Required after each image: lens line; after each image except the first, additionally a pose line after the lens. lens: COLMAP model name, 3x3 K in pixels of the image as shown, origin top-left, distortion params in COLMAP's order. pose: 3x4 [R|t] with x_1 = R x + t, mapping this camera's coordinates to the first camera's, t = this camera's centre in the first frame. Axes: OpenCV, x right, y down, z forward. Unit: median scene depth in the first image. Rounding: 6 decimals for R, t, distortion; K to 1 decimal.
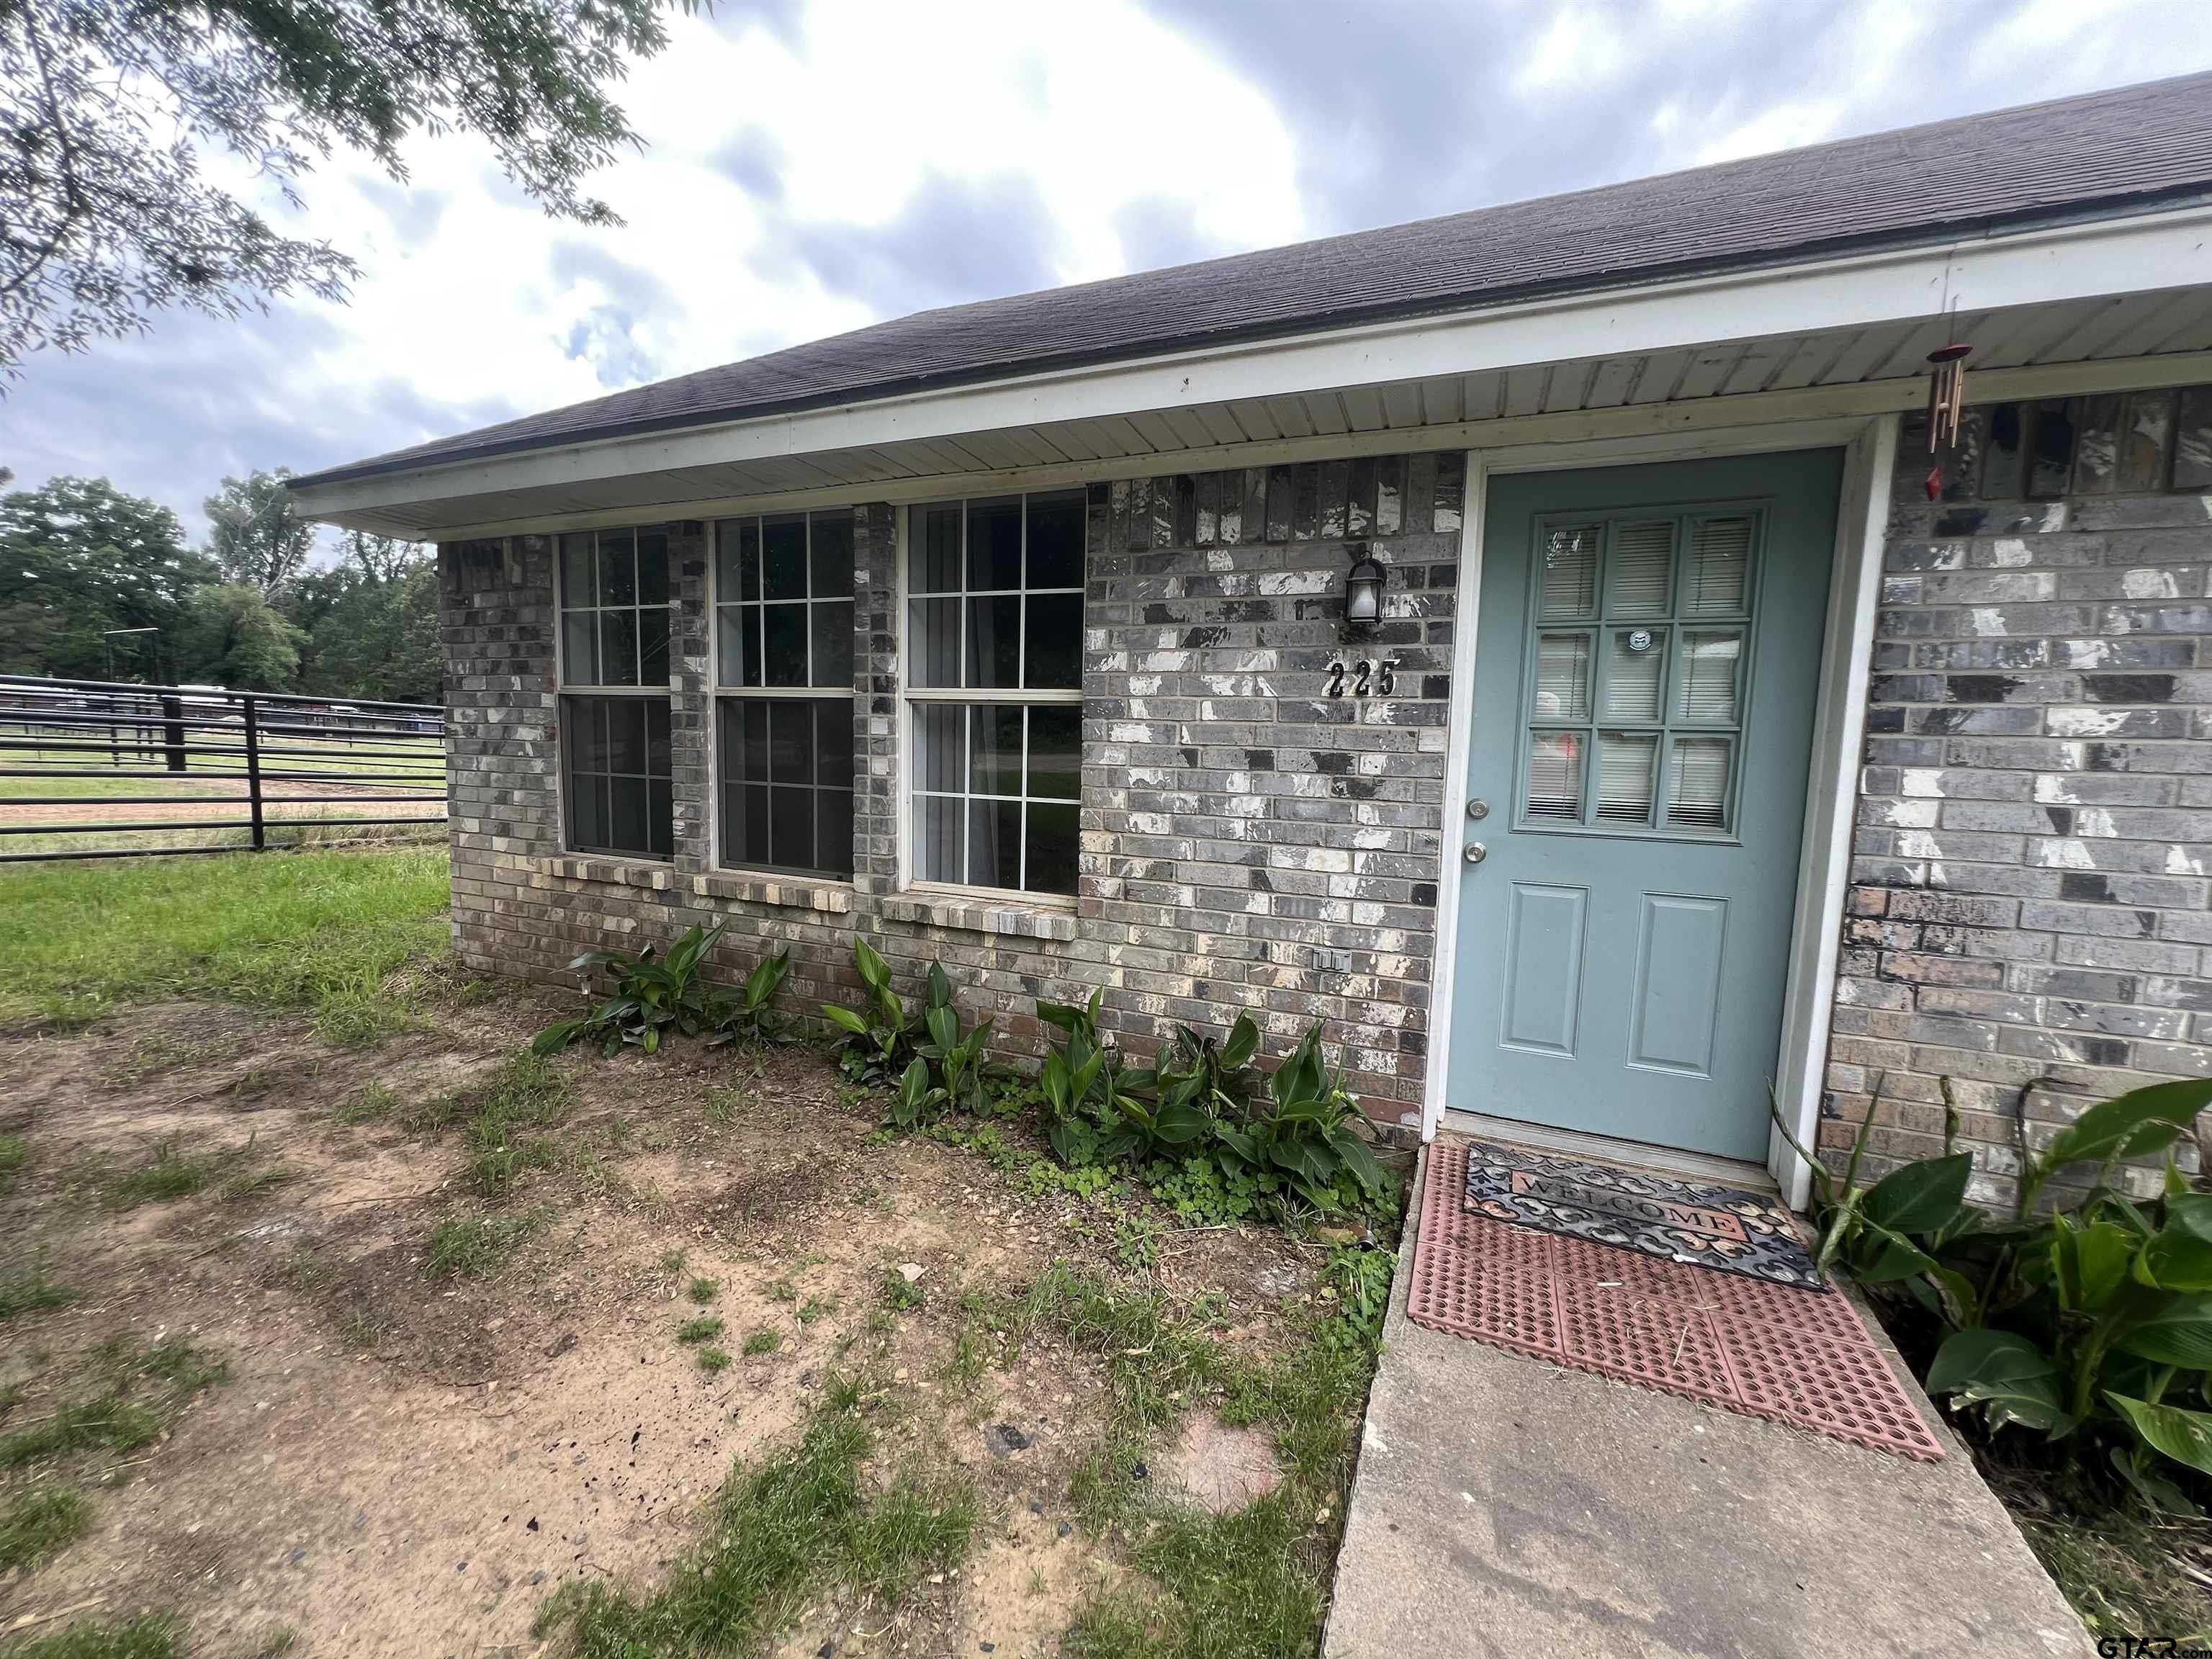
lens RADIAL K [[879.1, 0, 1113.6], [0, 879.1, 810.6], [0, 0, 1]] dist [-0.000092, 0.000061]
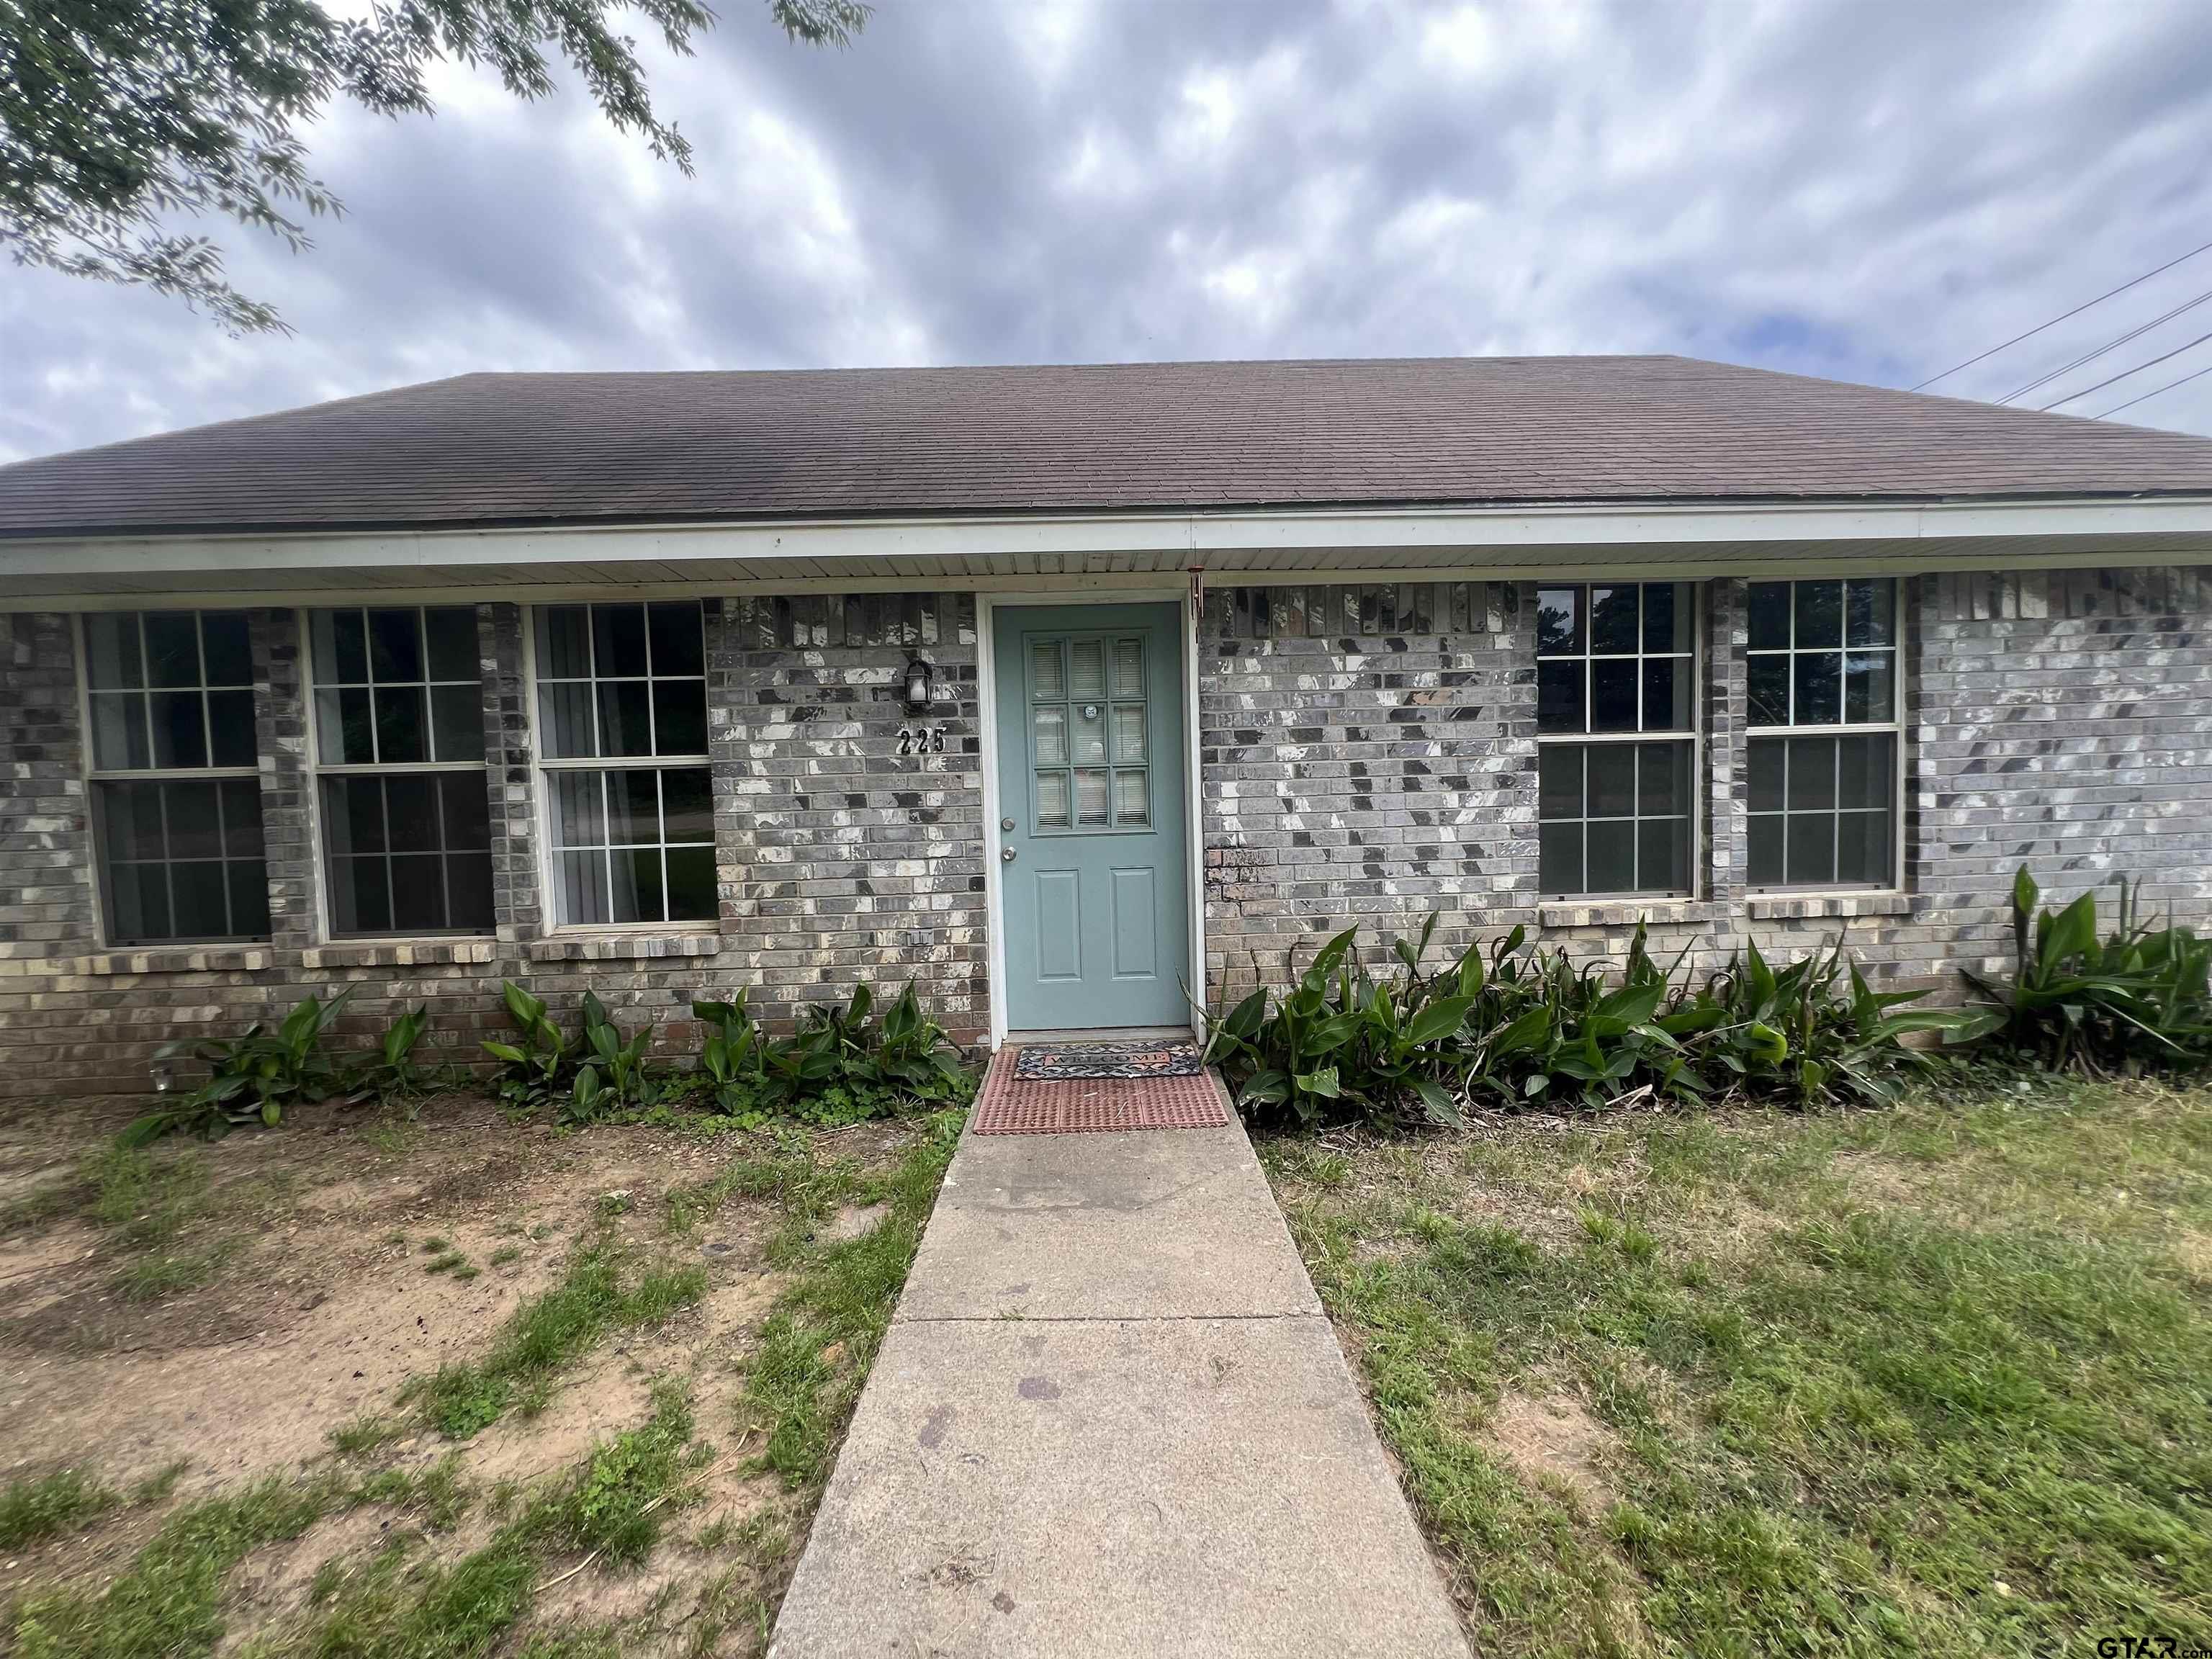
lens RADIAL K [[880.8, 0, 1110.2], [0, 880.8, 833.2], [0, 0, 1]] dist [-0.001245, 0.000702]
pose [[0.908677, -0.078050, 0.410139, -0.046927], [0.088256, 0.996080, -0.005979, 0.039852], [-0.408065, 0.041631, 0.912003, -0.465818]]
